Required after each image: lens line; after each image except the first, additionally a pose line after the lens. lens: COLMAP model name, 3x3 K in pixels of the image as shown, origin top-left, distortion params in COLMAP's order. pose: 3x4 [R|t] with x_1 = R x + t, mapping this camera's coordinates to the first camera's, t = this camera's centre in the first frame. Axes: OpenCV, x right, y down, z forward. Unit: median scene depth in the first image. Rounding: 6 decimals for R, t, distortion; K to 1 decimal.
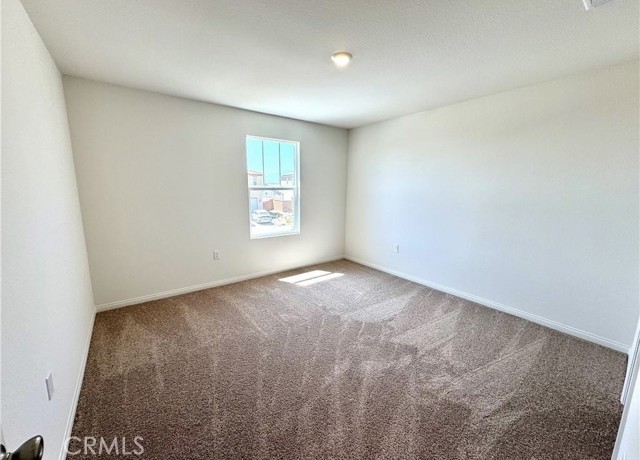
lens RADIAL K [[254.0, 0, 323.3], [0, 254.0, 232.3], [0, 0, 1]] dist [-0.004293, 0.001363]
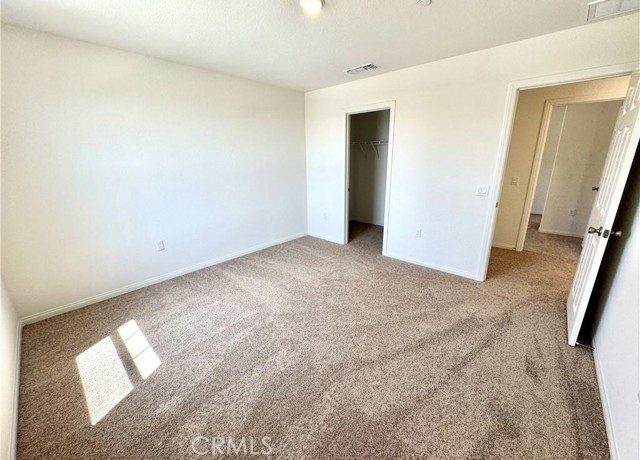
lens RADIAL K [[254.0, 0, 320.7], [0, 254.0, 228.8], [0, 0, 1]] dist [-0.004293, 0.001363]
pose [[-0.178070, -0.271918, 0.945702, -0.549221], [0.185915, 0.934456, 0.303691, -0.133561], [-0.966296, 0.229898, -0.115845, 0.737676]]
